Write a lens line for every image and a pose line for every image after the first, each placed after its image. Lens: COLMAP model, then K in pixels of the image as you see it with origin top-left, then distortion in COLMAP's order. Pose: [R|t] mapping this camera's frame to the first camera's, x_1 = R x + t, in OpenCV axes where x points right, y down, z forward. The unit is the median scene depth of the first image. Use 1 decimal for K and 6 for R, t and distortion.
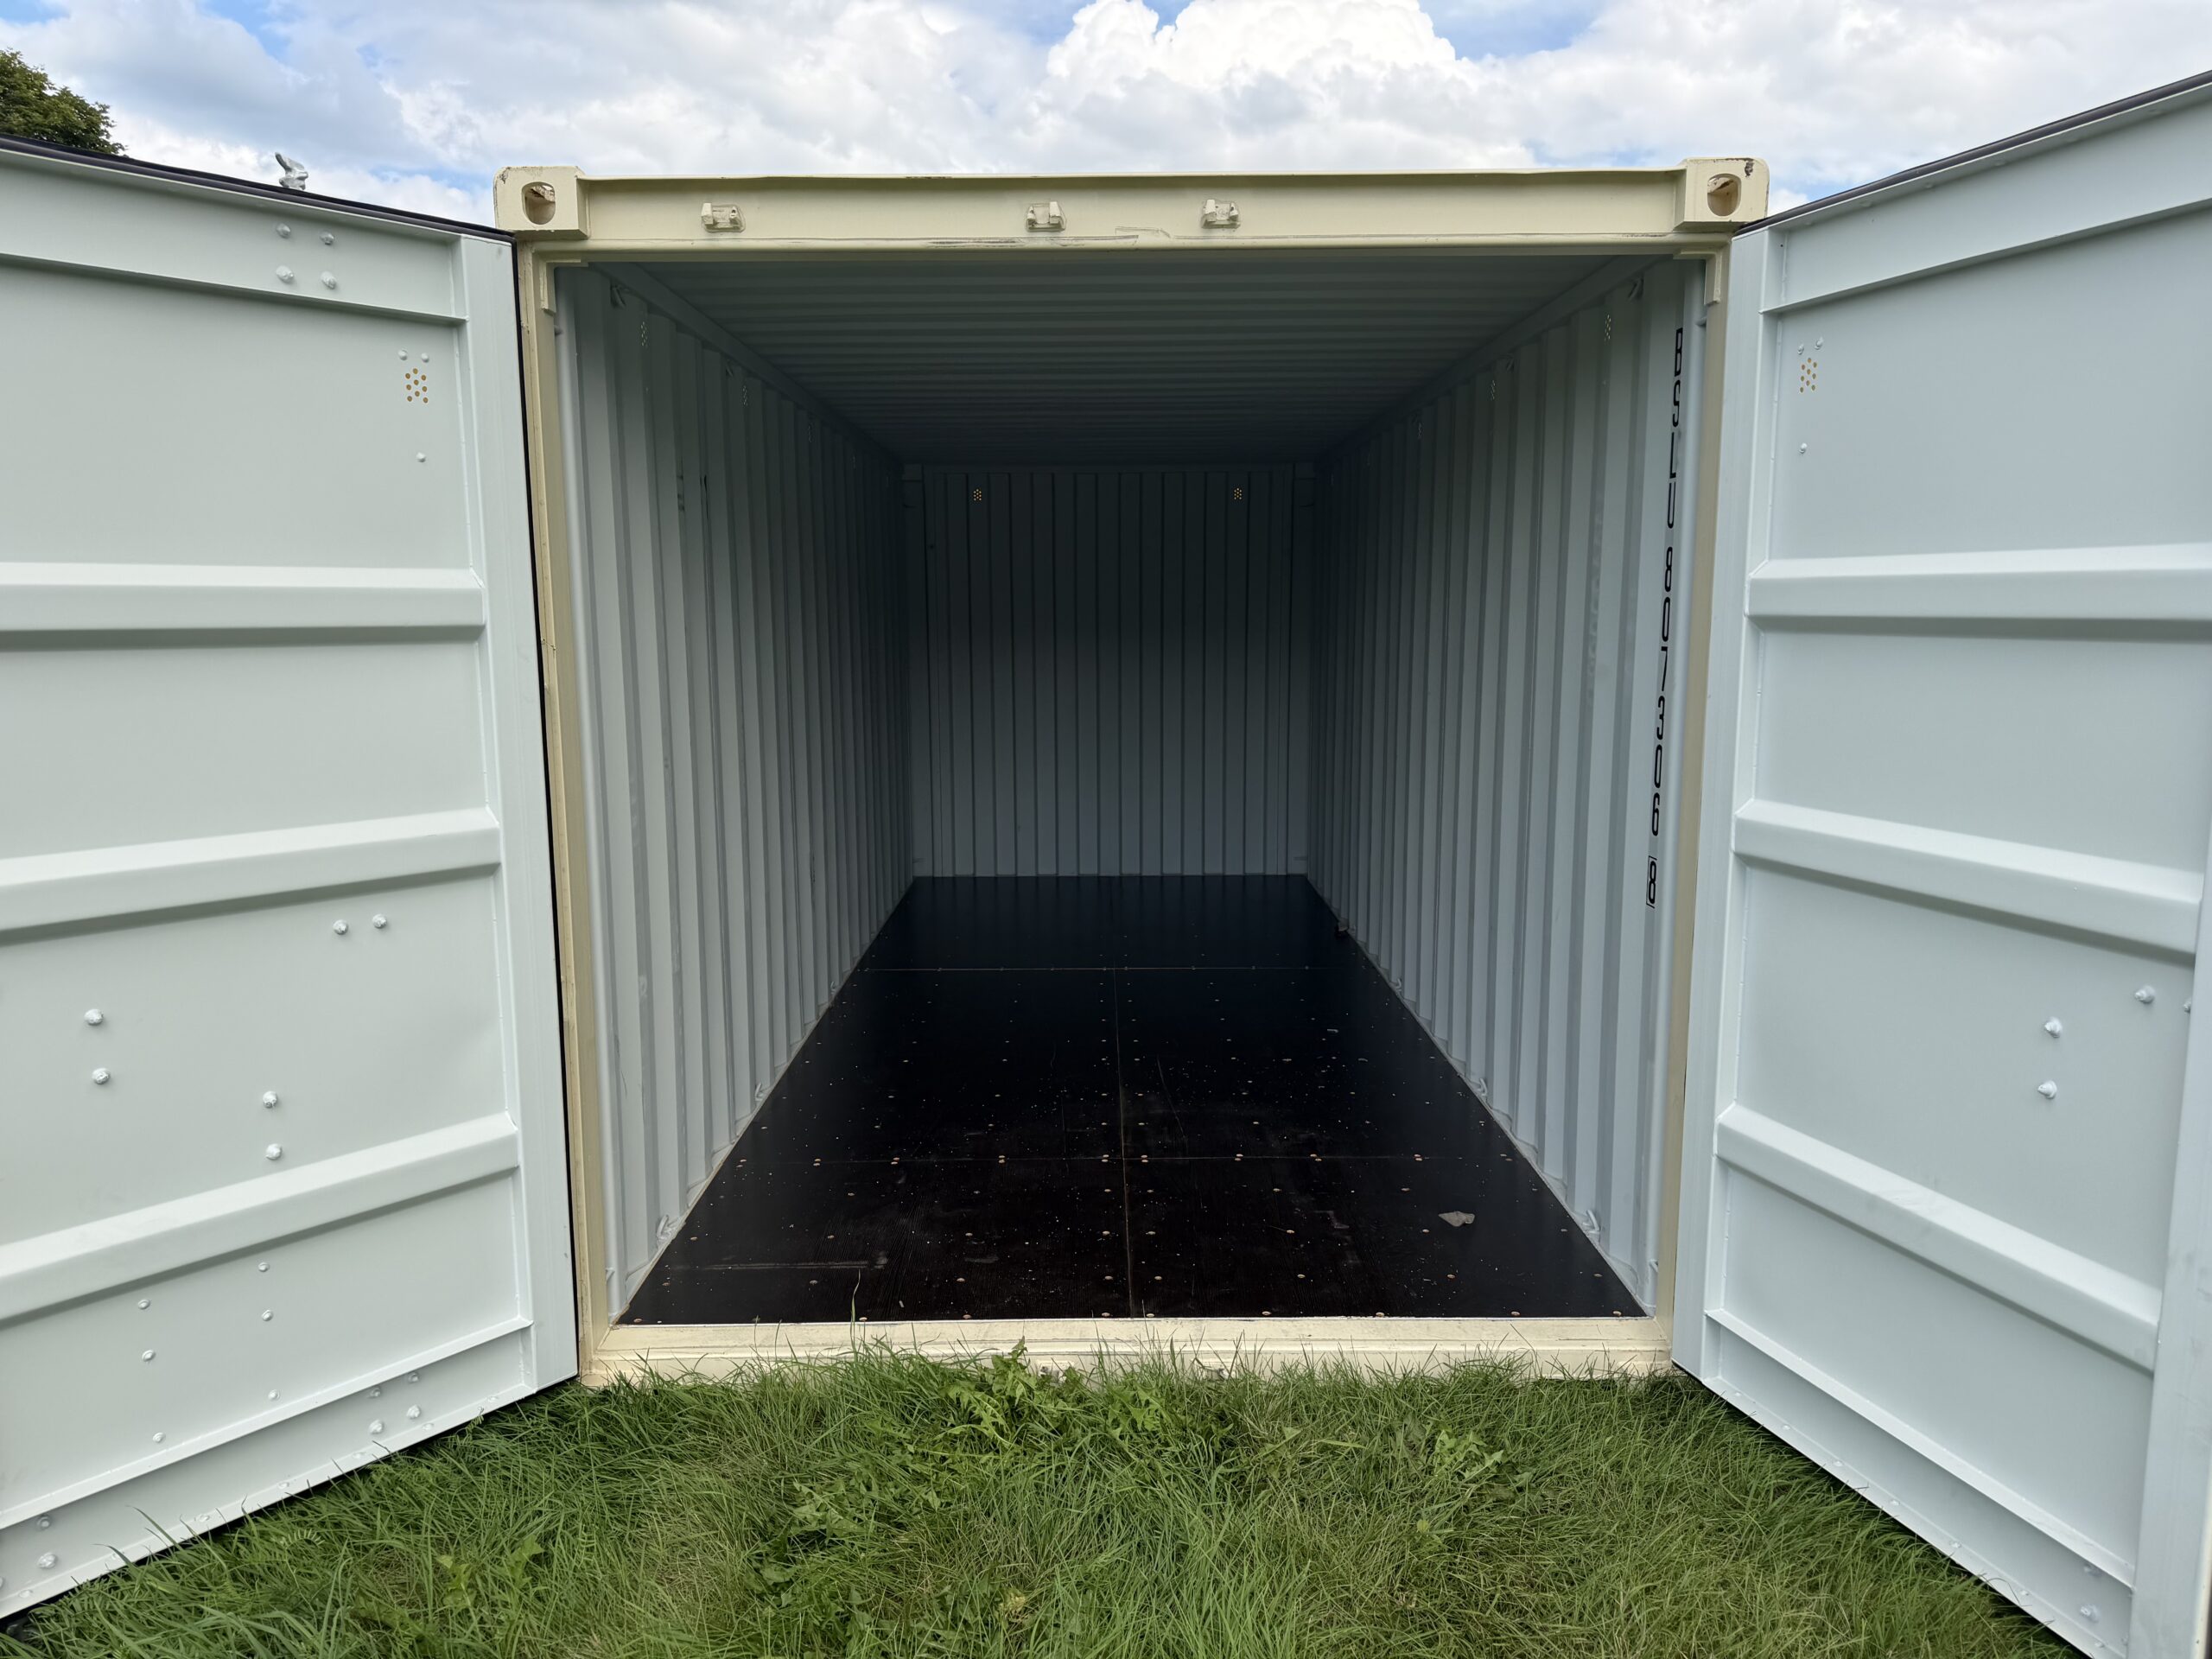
lens RADIAL K [[1551.8, 0, 1109.0], [0, 1551.8, 844.0], [0, 0, 1]] dist [0.061431, -0.046708]
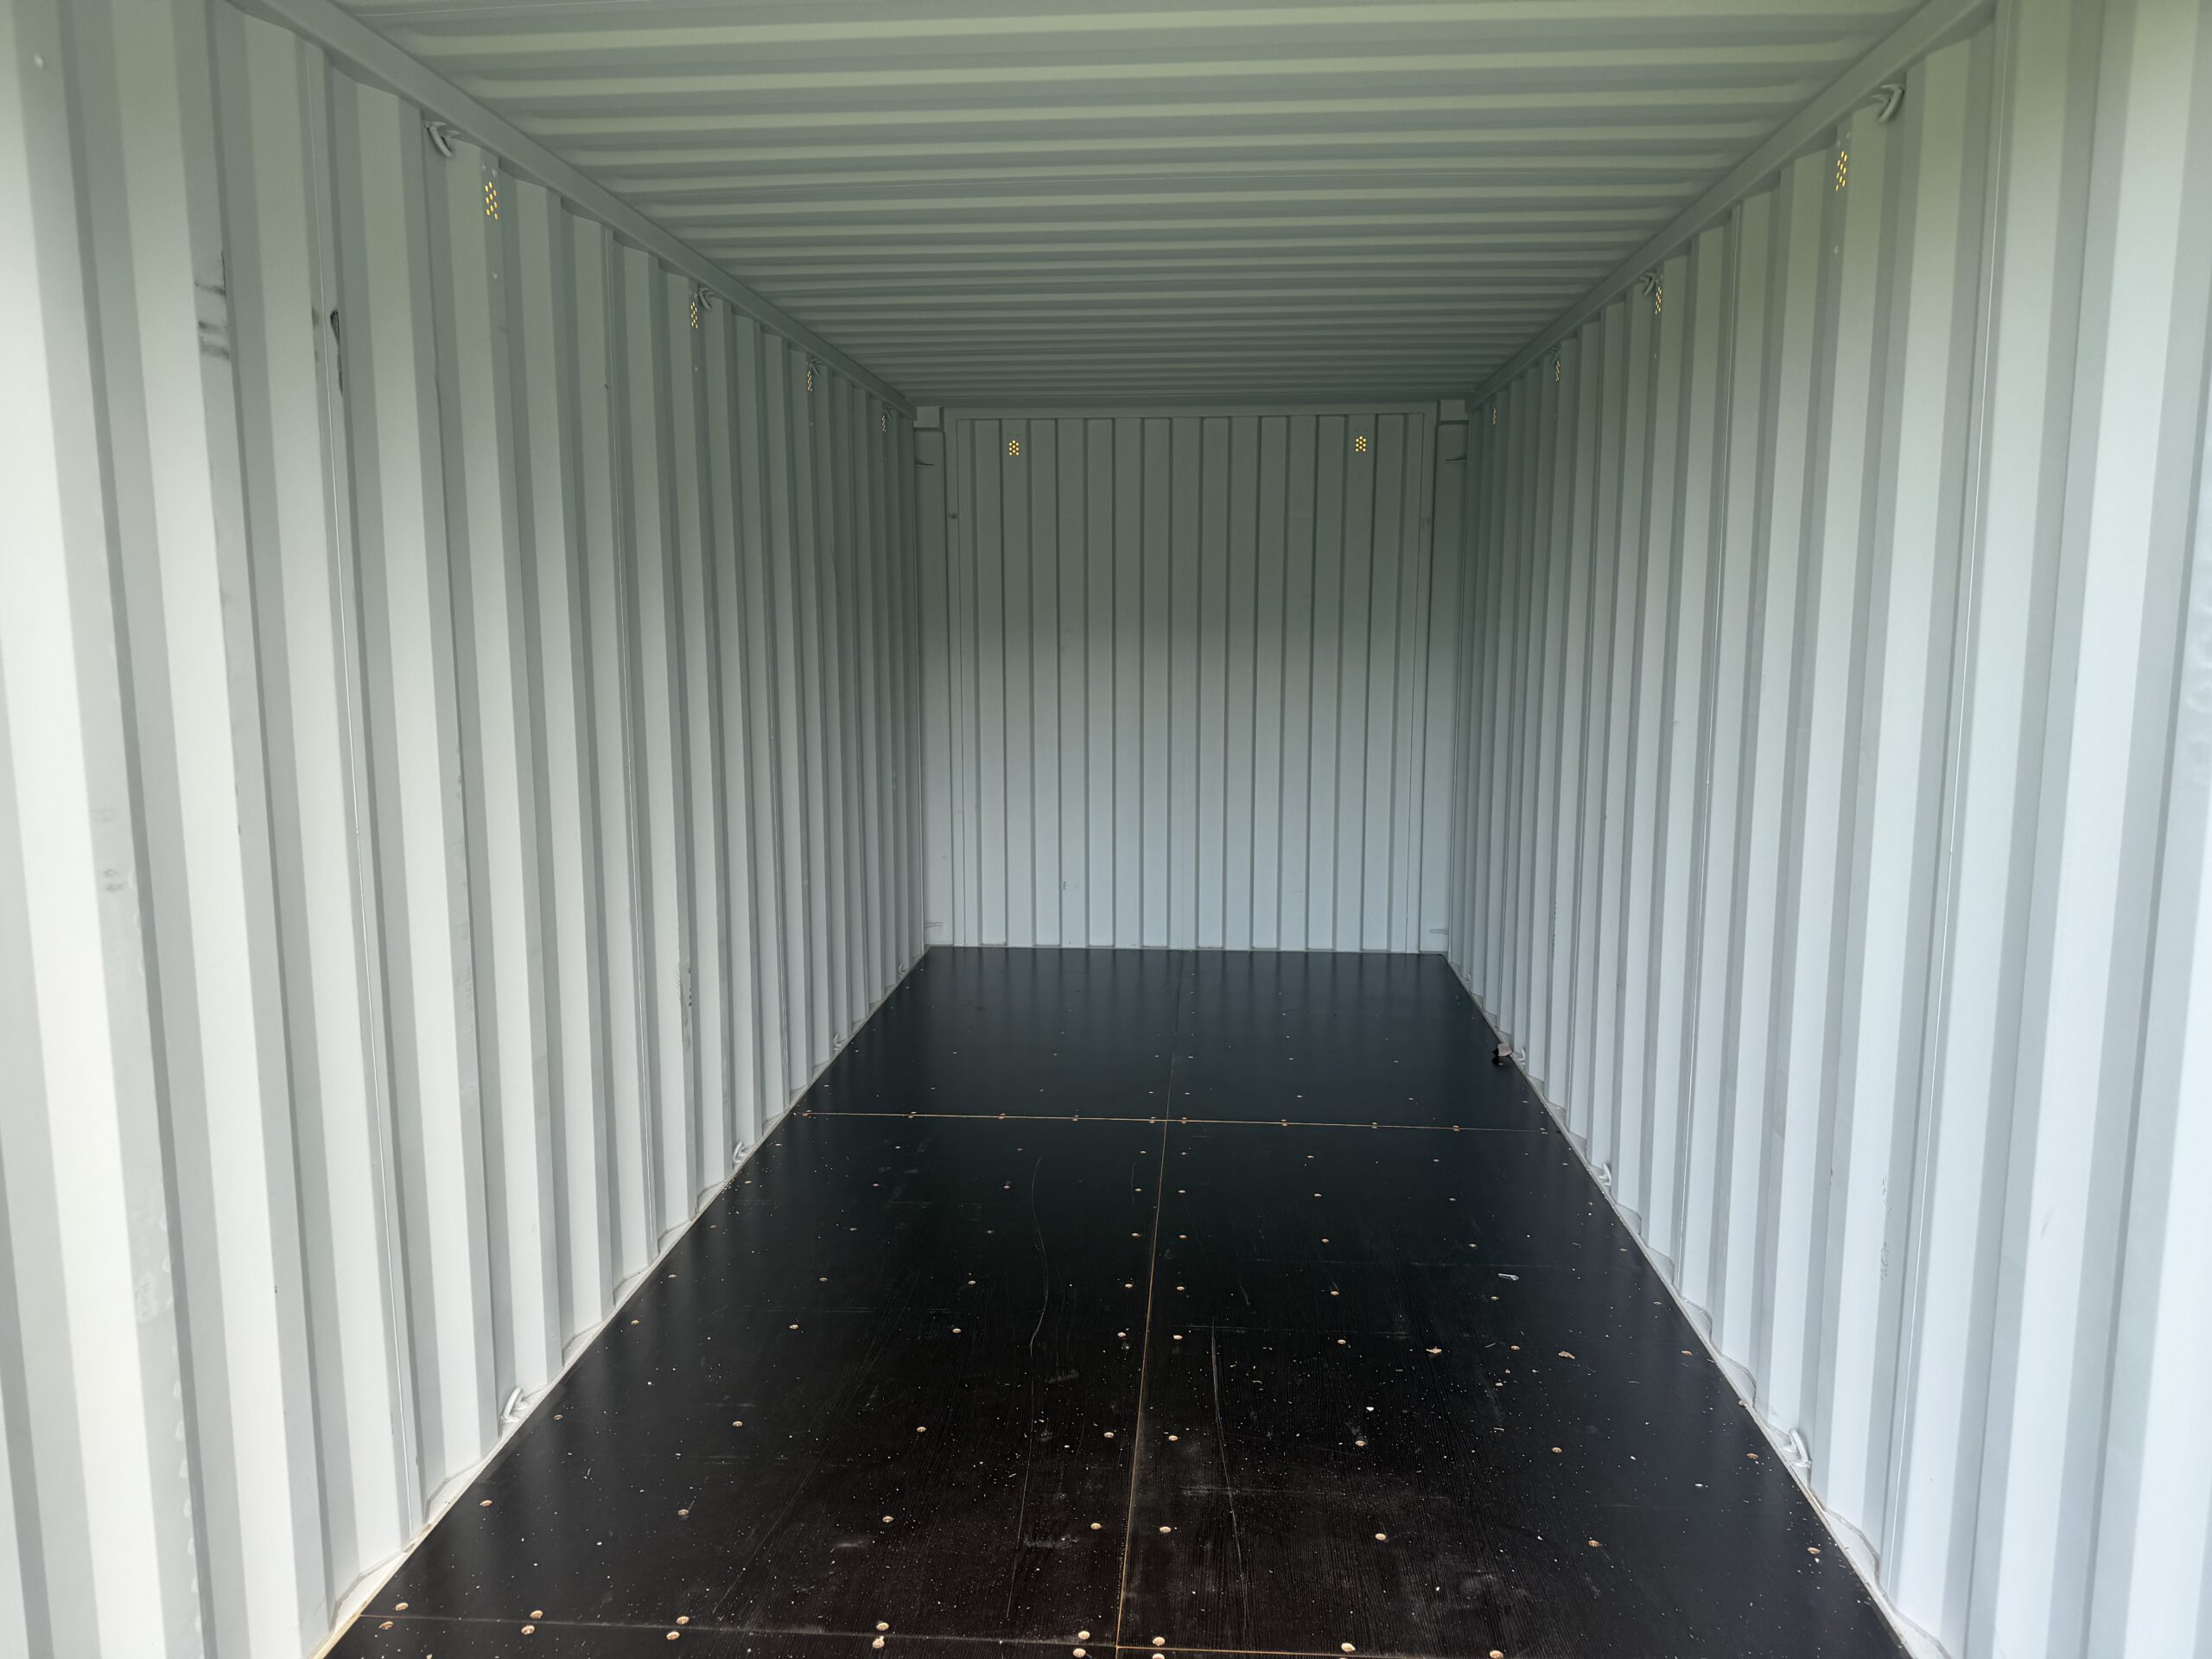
lens RADIAL K [[1551.8, 0, 1103.0], [0, 1551.8, 845.3], [0, 0, 1]] dist [0.061431, -0.046708]
pose [[0.996886, 0.014729, -0.077462, 0.019933], [-0.014984, 0.999884, -0.002715, -0.028458], [0.077413, 0.003868, 0.996992, 0.241091]]
